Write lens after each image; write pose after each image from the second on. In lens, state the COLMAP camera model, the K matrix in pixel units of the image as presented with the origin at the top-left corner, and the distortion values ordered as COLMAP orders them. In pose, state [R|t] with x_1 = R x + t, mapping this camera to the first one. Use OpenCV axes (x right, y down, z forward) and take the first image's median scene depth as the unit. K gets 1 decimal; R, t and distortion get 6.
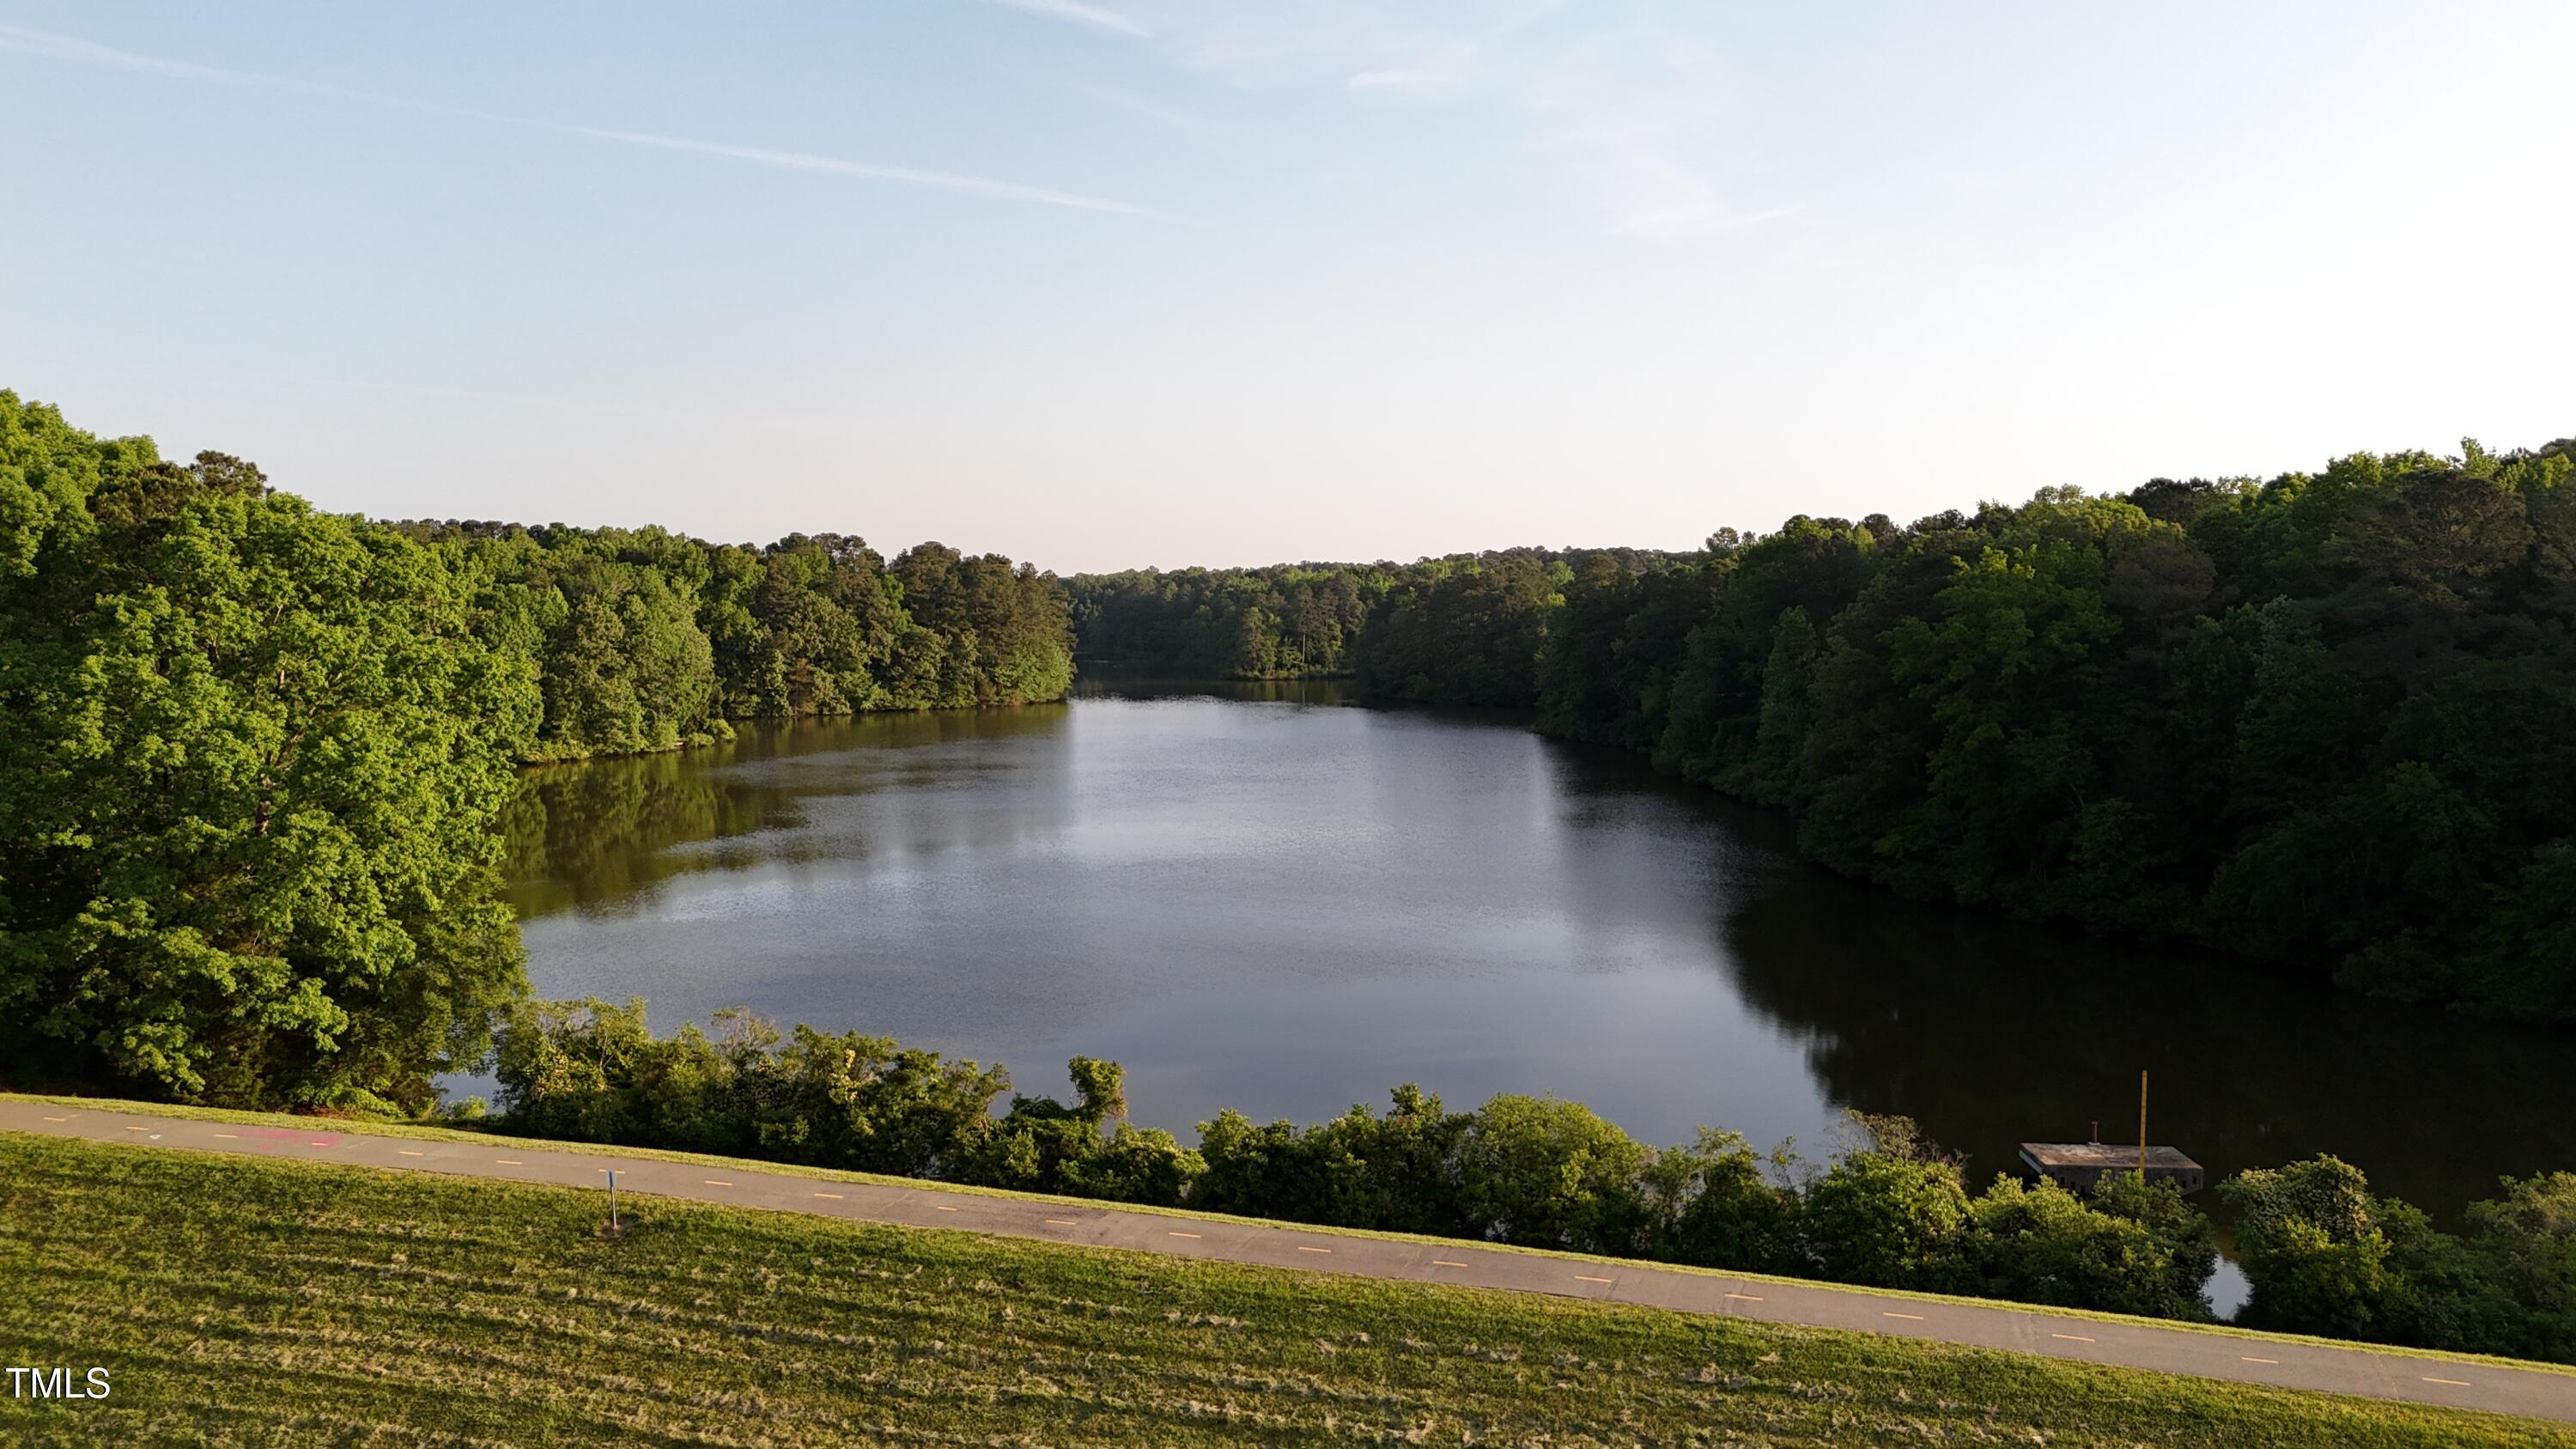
lens RADIAL K [[1889.3, 0, 1288.0], [0, 1889.3, 724.5], [0, 0, 1]] dist [0.053452, -0.037087]
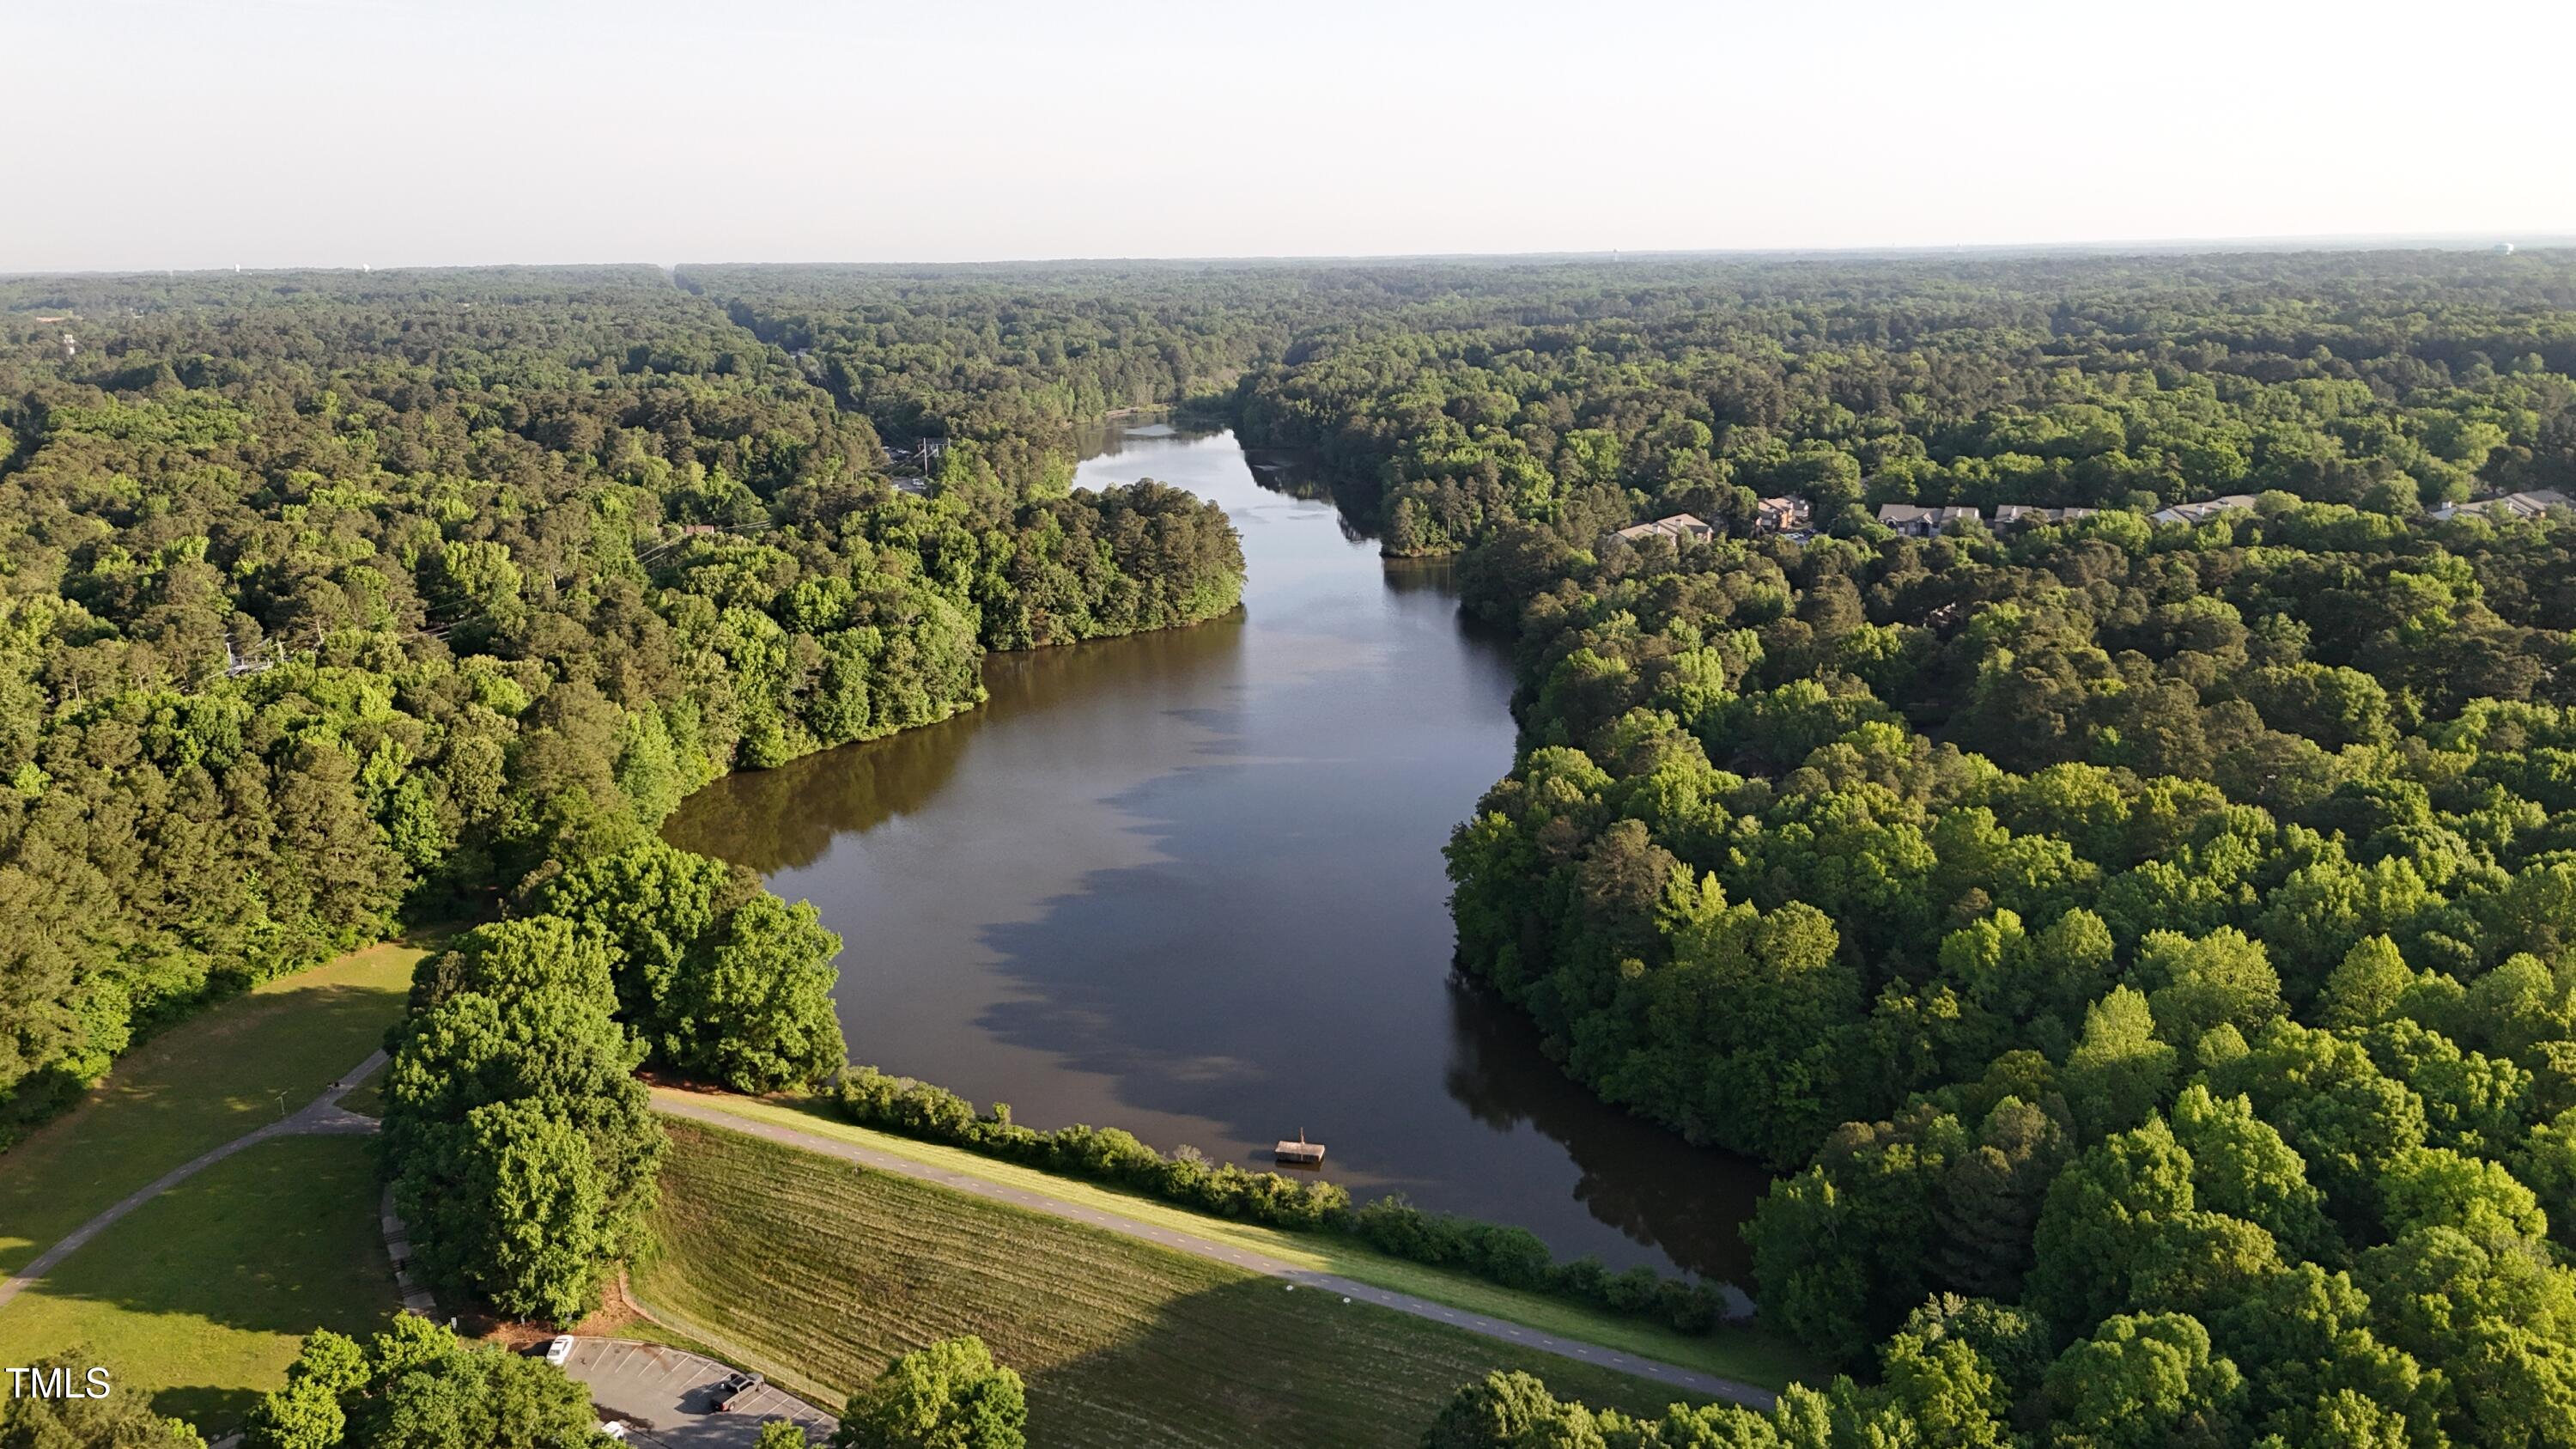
lens RADIAL K [[1889.3, 0, 1288.0], [0, 1889.3, 724.5], [0, 0, 1]] dist [0.053452, -0.037087]
pose [[0.984473, 0.027058, -0.173439, 0.192720], [0.005338, 0.982977, 0.183649, -0.219685], [0.175456, -0.181724, 0.967570, -0.408126]]
